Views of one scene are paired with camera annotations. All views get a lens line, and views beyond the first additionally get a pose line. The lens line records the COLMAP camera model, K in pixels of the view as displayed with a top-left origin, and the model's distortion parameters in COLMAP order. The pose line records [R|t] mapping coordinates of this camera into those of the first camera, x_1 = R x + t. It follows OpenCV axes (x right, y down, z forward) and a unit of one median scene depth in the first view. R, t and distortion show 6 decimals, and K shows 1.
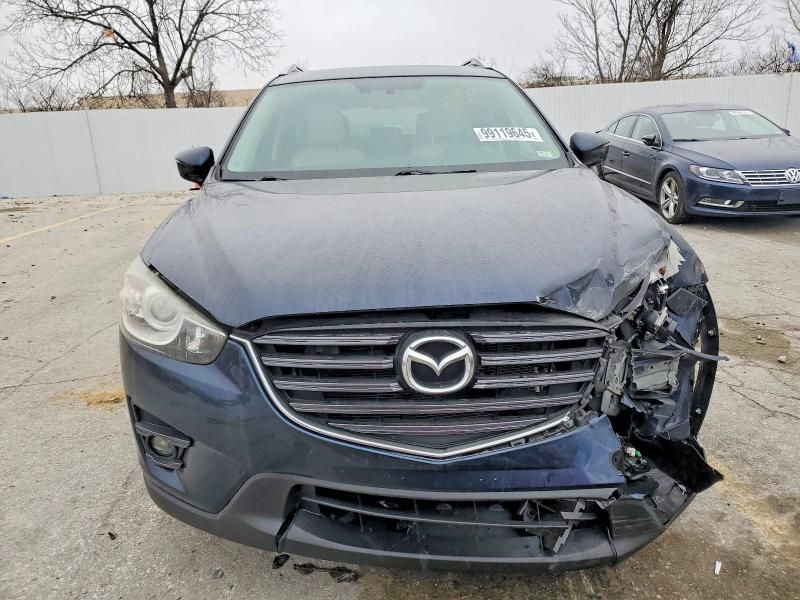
lens RADIAL K [[615.5, 0, 400.0], [0, 615.5, 300.0], [0, 0, 1]] dist [0.023073, -0.000496]
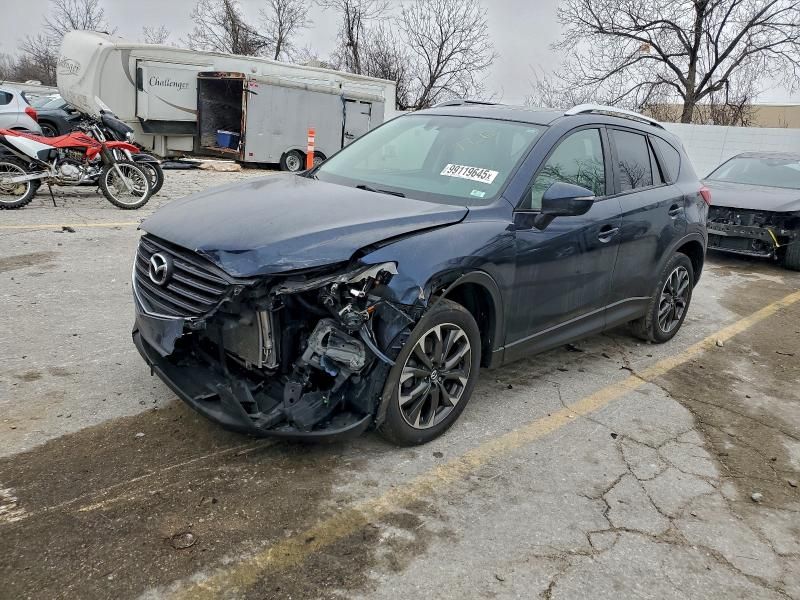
lens RADIAL K [[615.5, 0, 400.0], [0, 615.5, 300.0], [0, 0, 1]] dist [0.023073, -0.000496]
pose [[0.659300, 0.287305, -0.694823, 0.110466], [-0.293905, 0.949066, 0.113553, -0.014159], [0.692057, 0.129346, 0.710159, 0.008165]]
